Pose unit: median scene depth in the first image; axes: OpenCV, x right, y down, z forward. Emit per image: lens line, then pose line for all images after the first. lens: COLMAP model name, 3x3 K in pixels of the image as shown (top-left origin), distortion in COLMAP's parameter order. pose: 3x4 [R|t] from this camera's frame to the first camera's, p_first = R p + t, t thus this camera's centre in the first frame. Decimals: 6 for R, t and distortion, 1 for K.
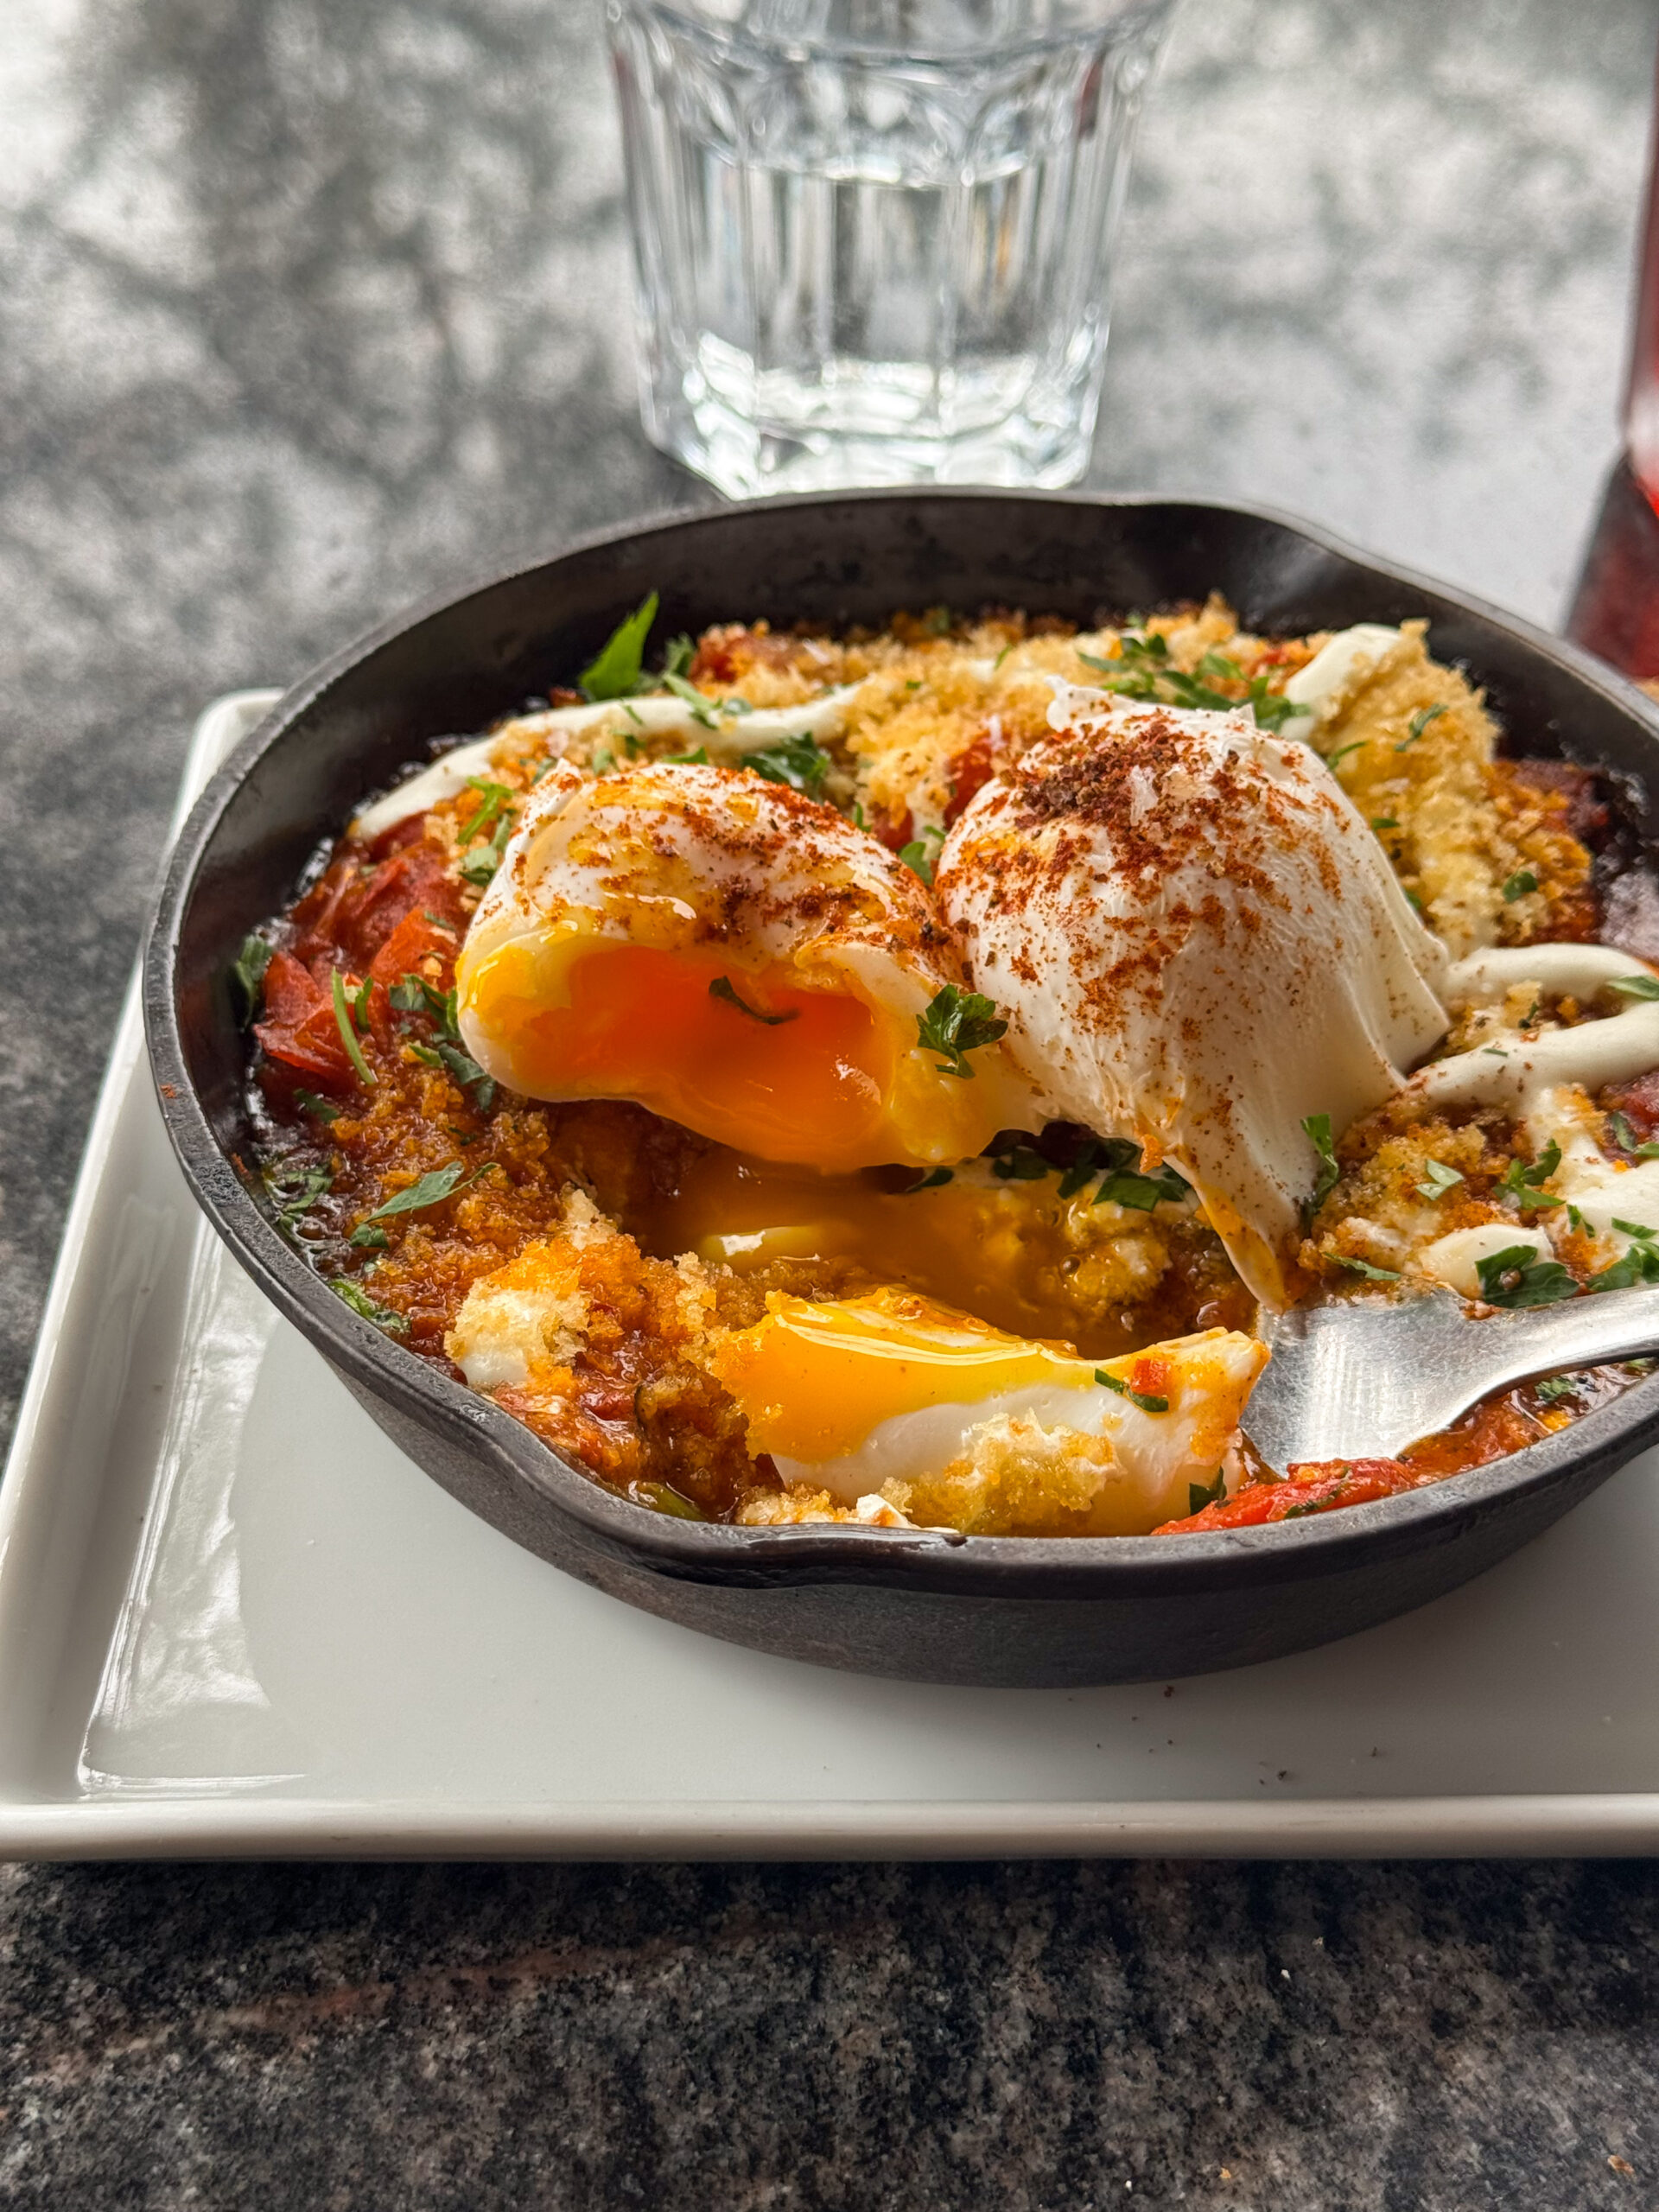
lens RADIAL K [[3126.0, 0, 696.3], [0, 3126.0, 1105.3], [0, 0, 1]] dist [-0.010121, 0.148332]
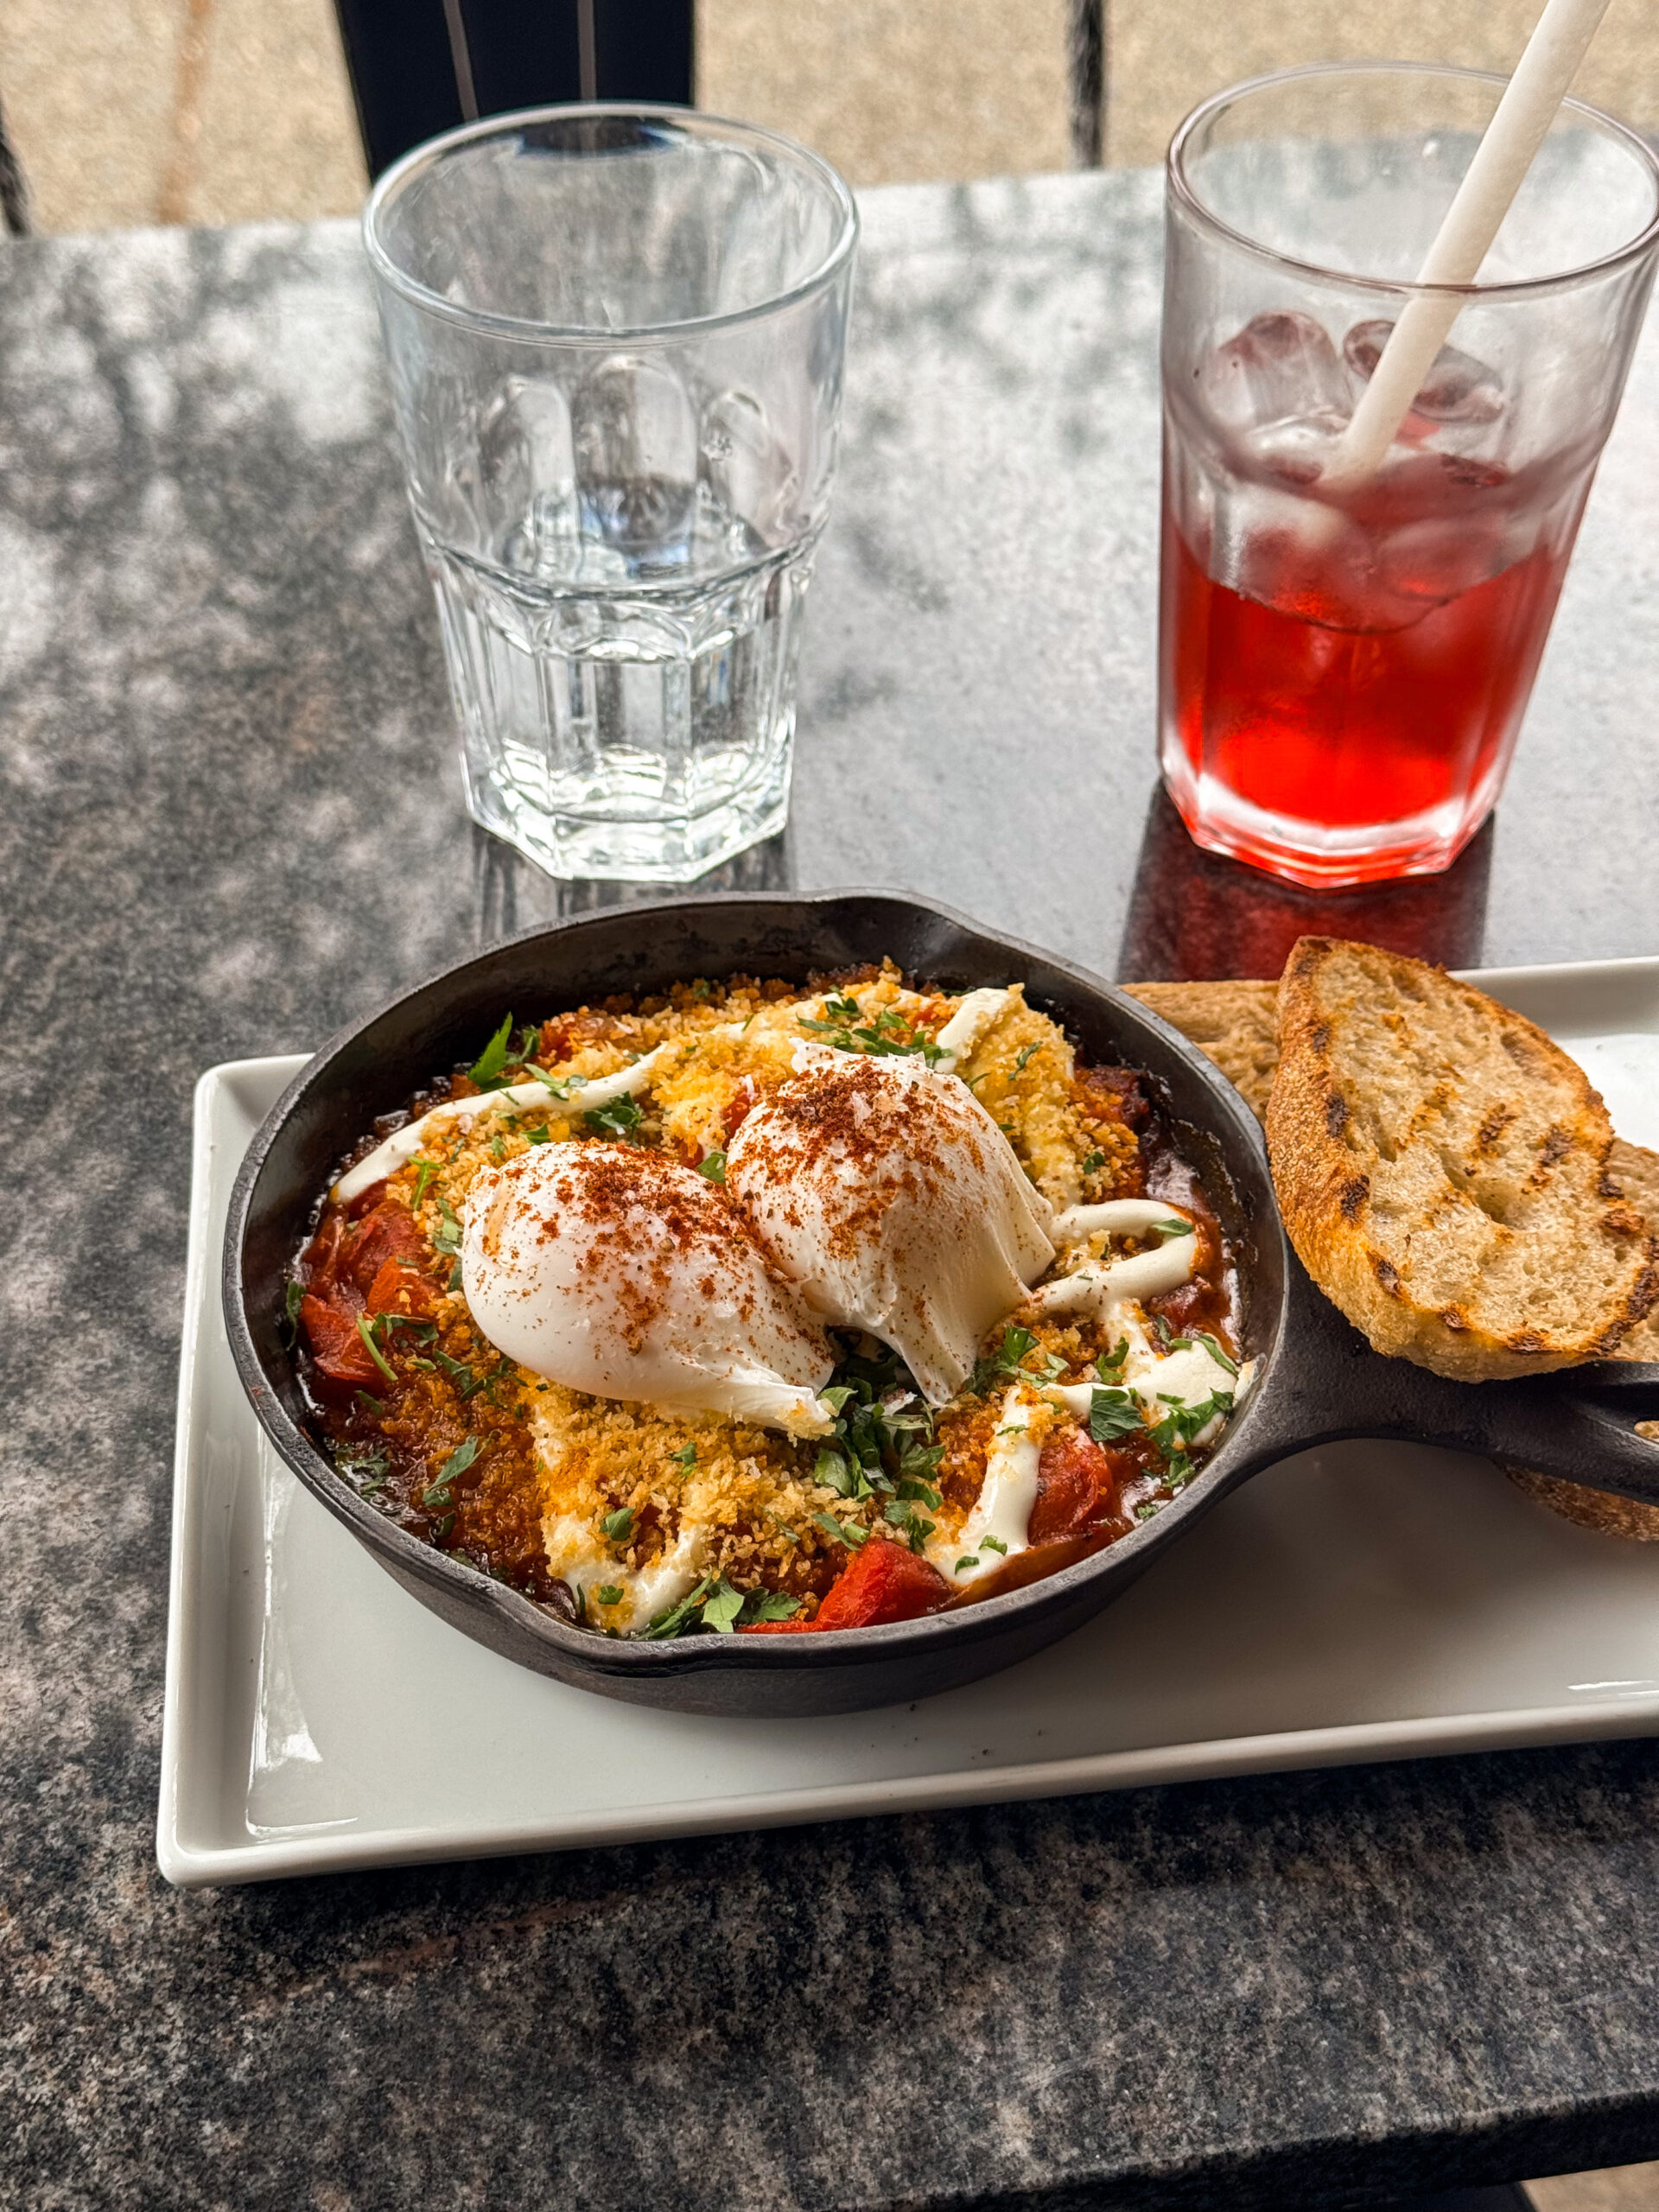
lens RADIAL K [[3126.0, 0, 696.3], [0, 3126.0, 1105.3], [0, 0, 1]] dist [-0.010121, 0.148332]
pose [[0.992449, -0.081515, 0.091656, -0.077734], [0.080685, 0.996658, 0.012735, -0.144458], [-0.092387, -0.005243, 0.995709, -0.565714]]
